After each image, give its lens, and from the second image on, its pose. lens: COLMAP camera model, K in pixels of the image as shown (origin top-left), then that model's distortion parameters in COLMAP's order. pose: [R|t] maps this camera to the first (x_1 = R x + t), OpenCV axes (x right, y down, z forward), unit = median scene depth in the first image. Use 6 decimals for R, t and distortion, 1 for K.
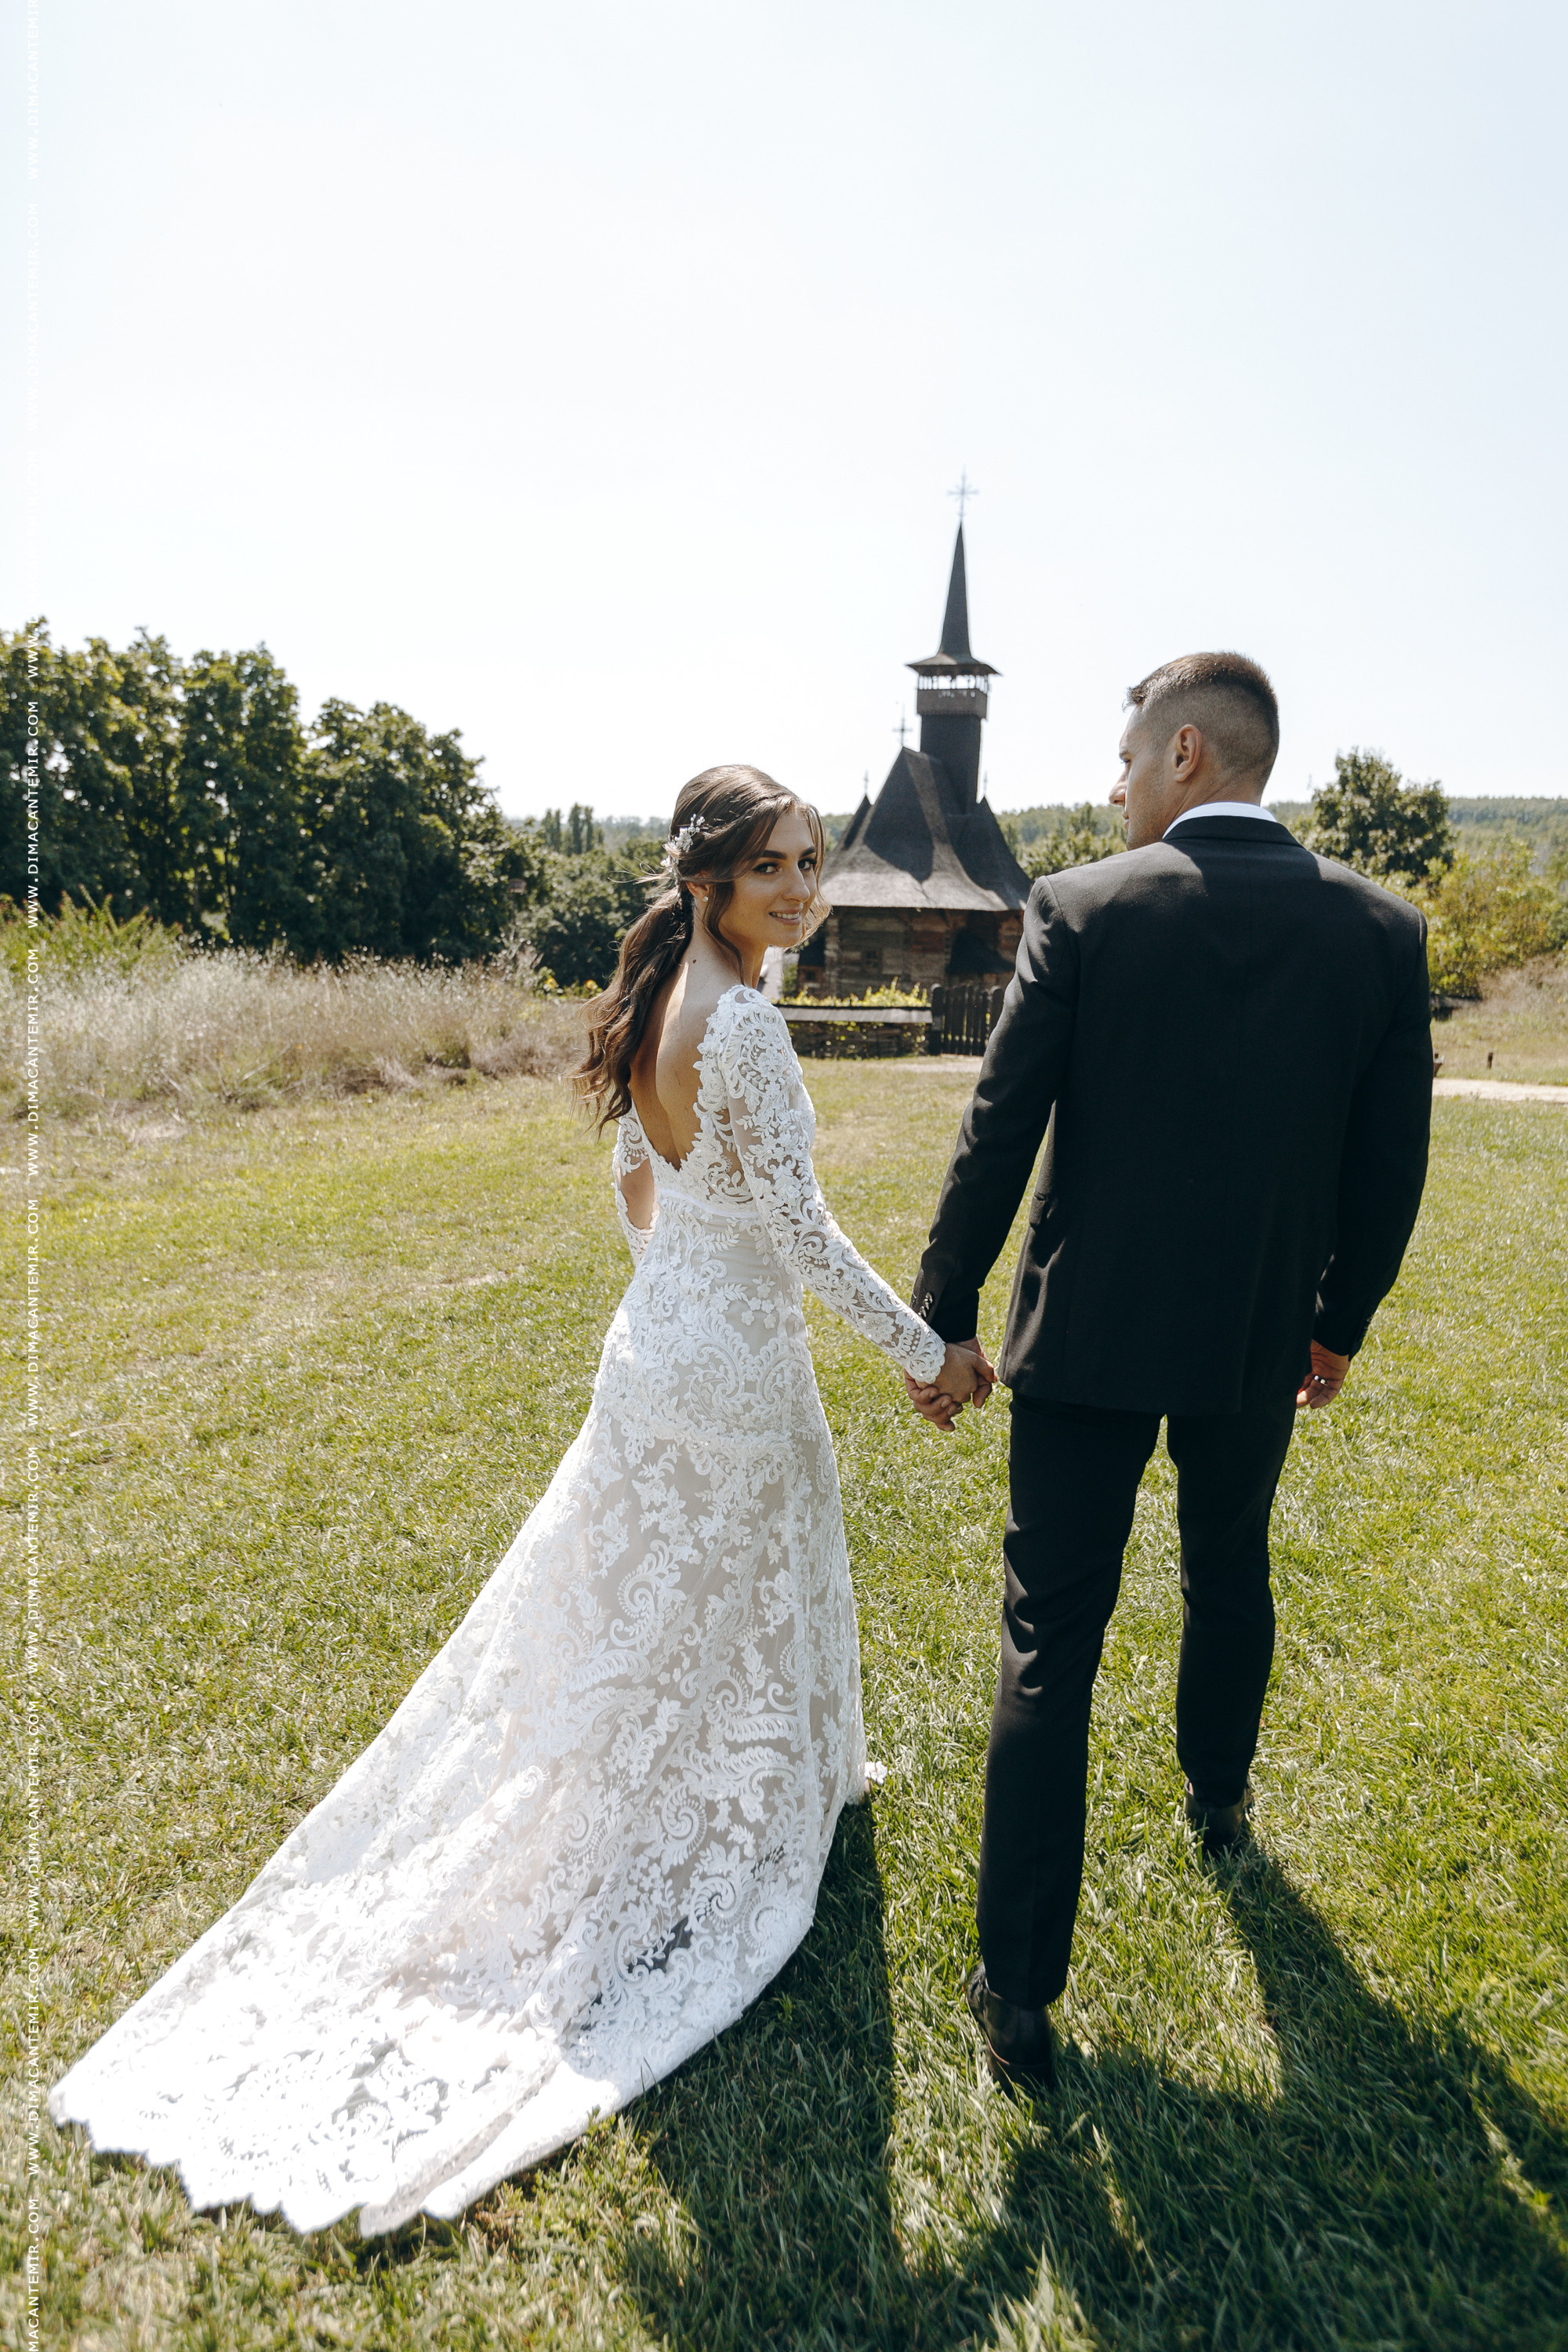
lens RADIAL K [[1409.5, 0, 784.0], [0, 1409.5, 1176.0], [0, 0, 1]] dist [0.004520, 0.001194]
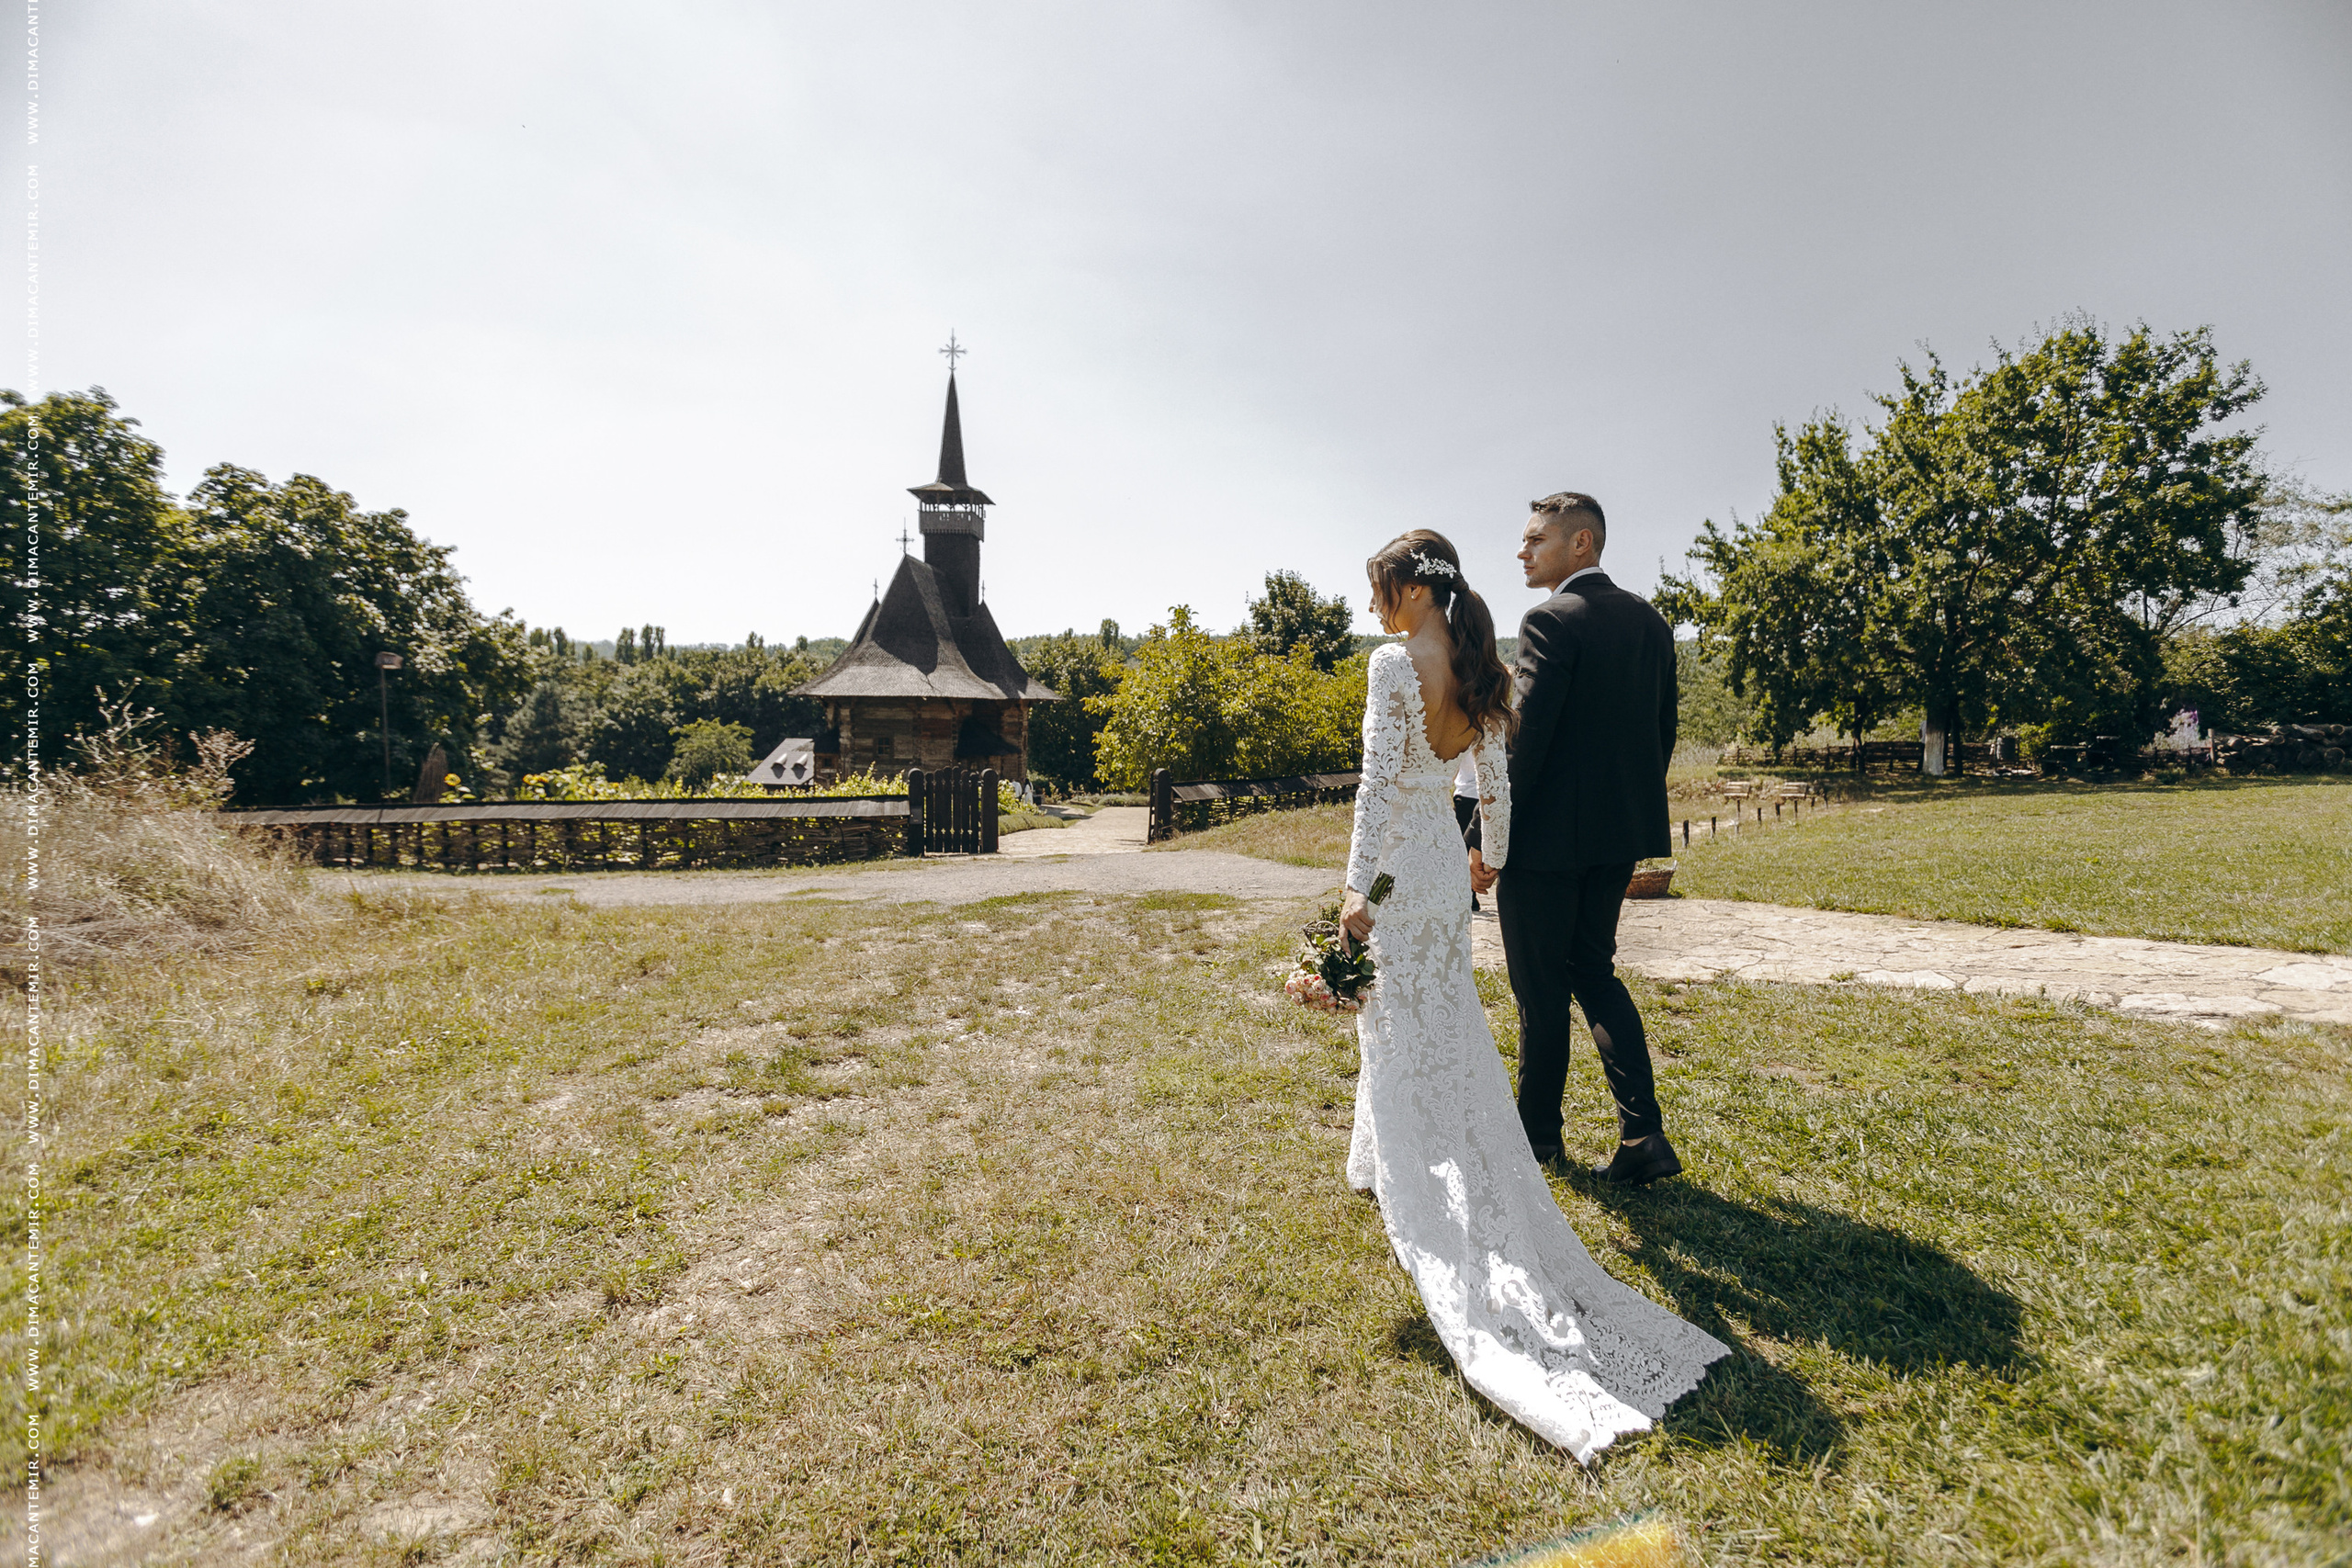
lens RADIAL K [[1032.7, 0, 1178.2], [0, 1032.7, 792.1], [0, 0, 1]] dist [-0.027064, 0.022150]
pose [[0.952097, -0.035319, 0.303751, 0.041111], [0.067967, 0.992903, -0.097590, -0.030409], [-0.298148, 0.113561, 0.947740, 0.221322]]
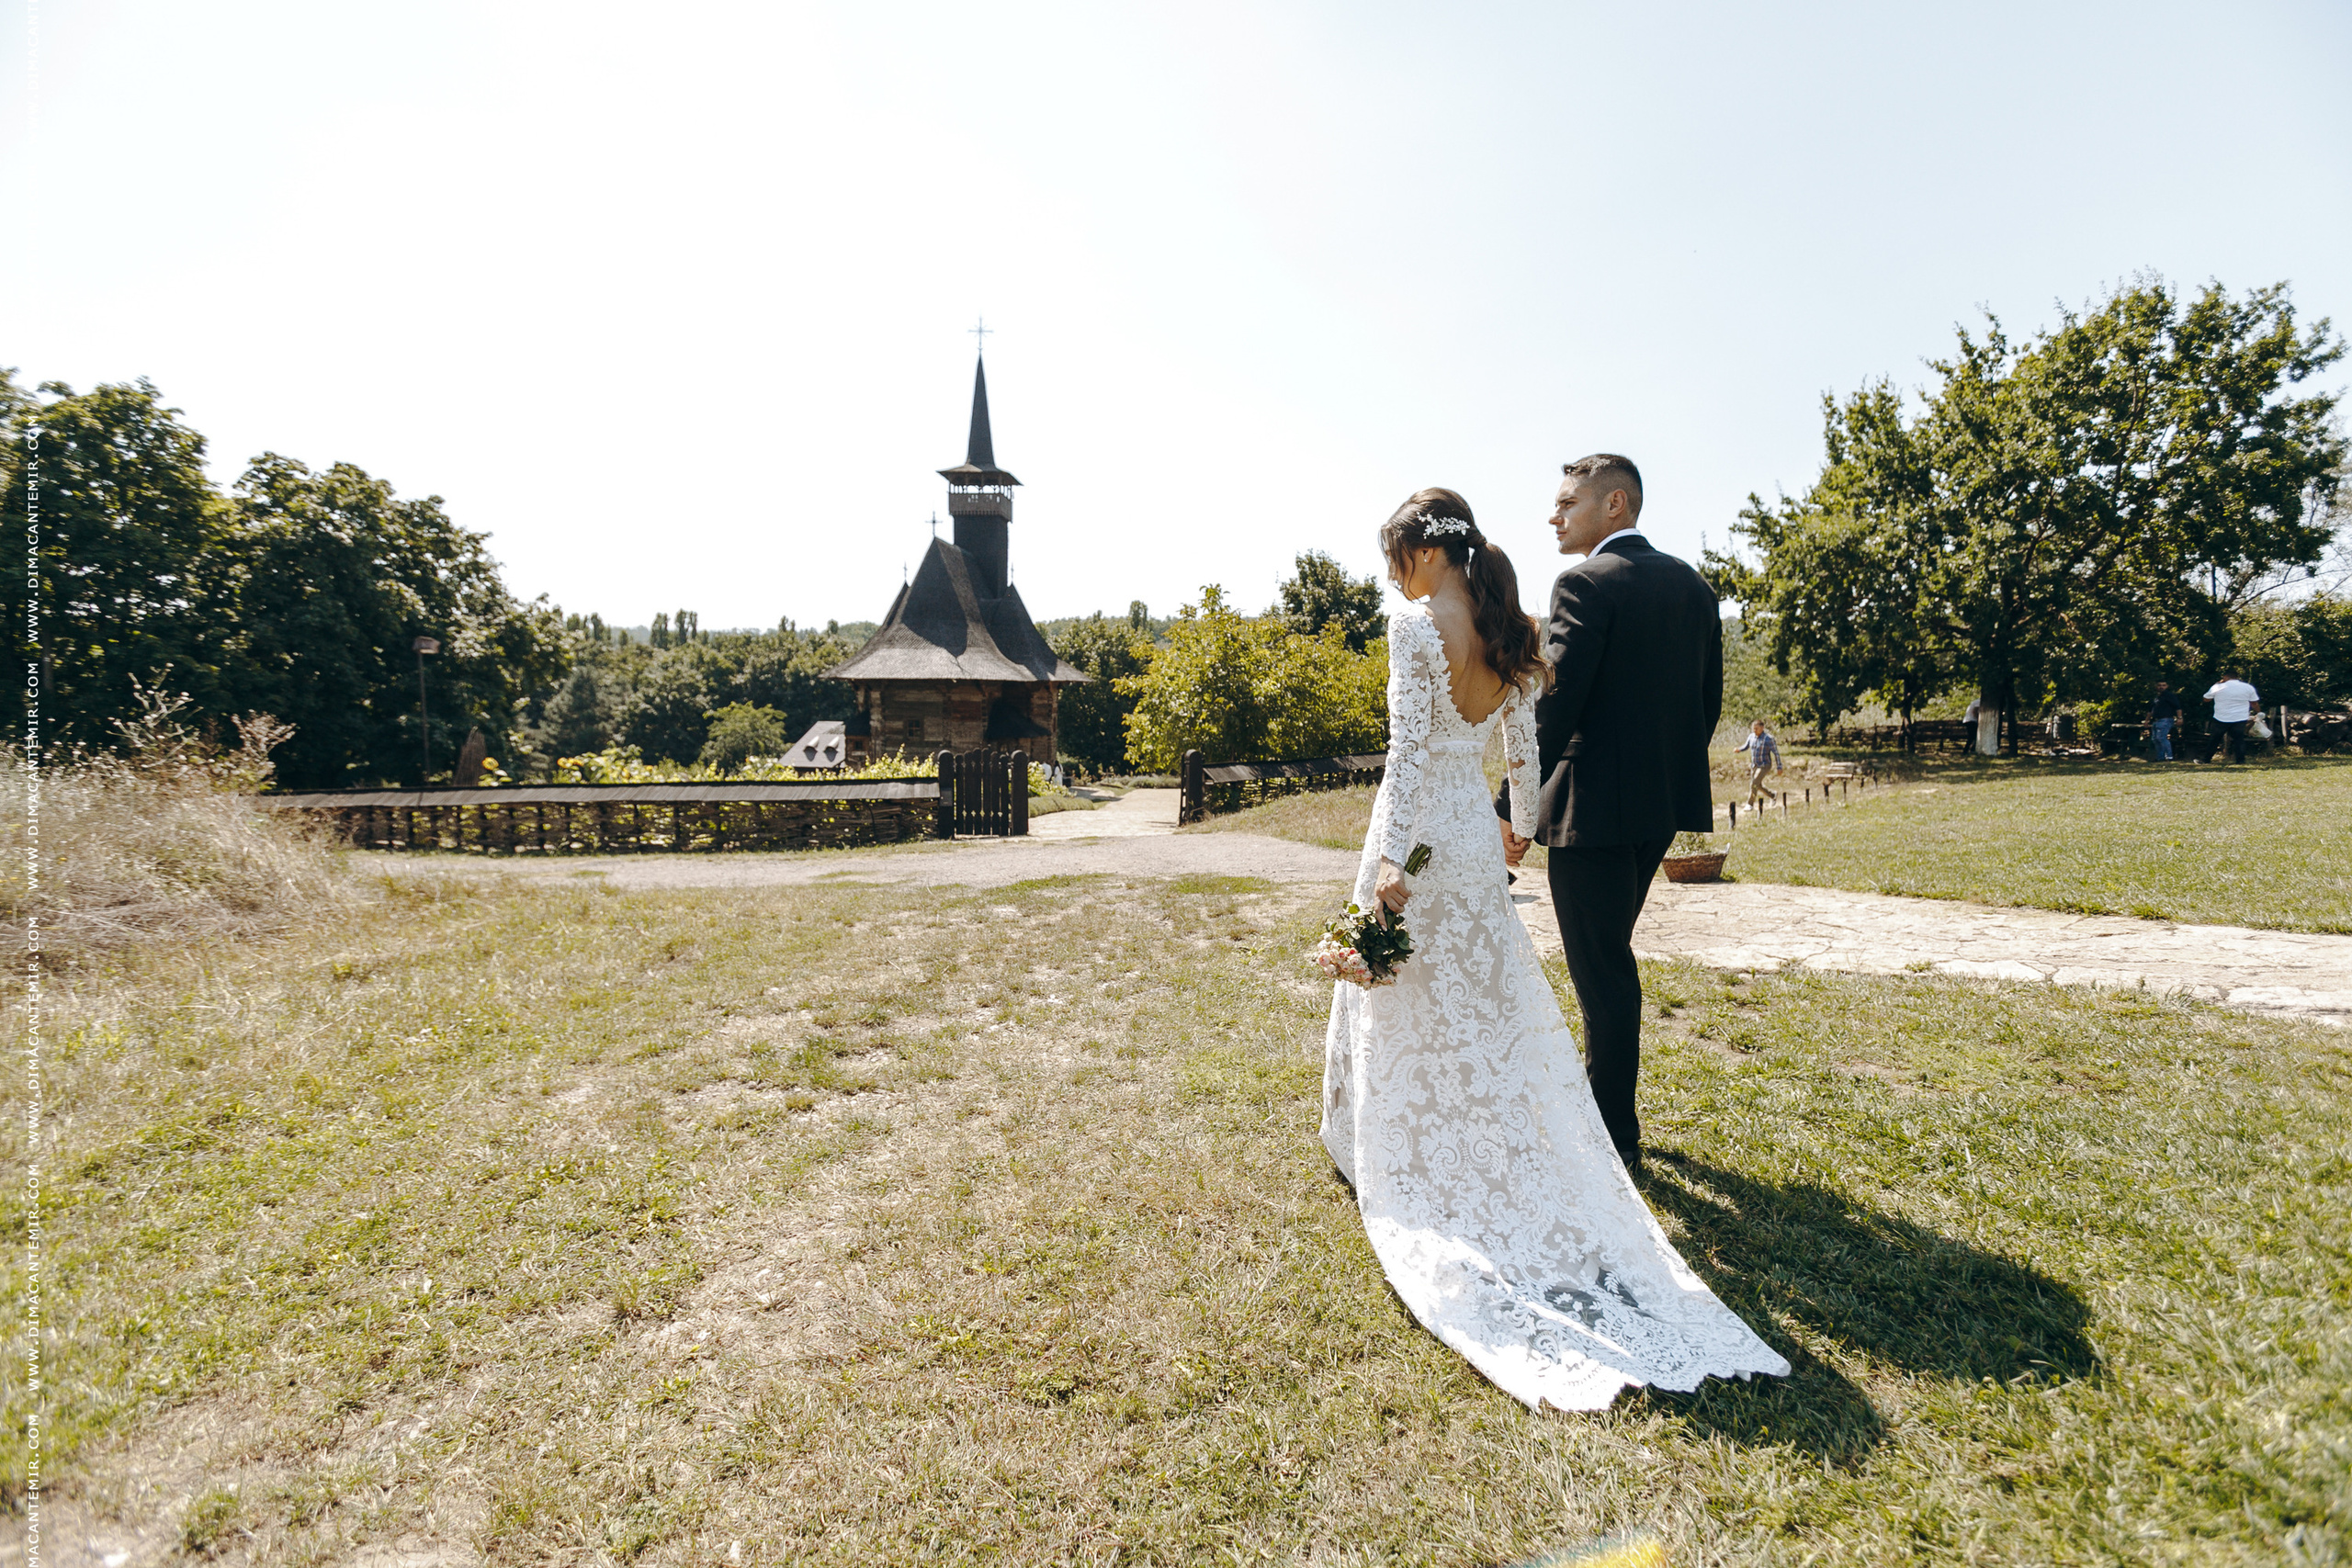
lens RADIAL K [[1032.7, 0, 1178.2], [0, 1032.7, 792.1], [0, 0, 1]] dist [-0.027064, 0.022150]
pose [[0.960205, -0.042238, 0.276085, 0.041581], [0.067357, 0.994342, -0.082140, -0.030723], [-0.271053, 0.097468, 0.957617, 0.225217]]
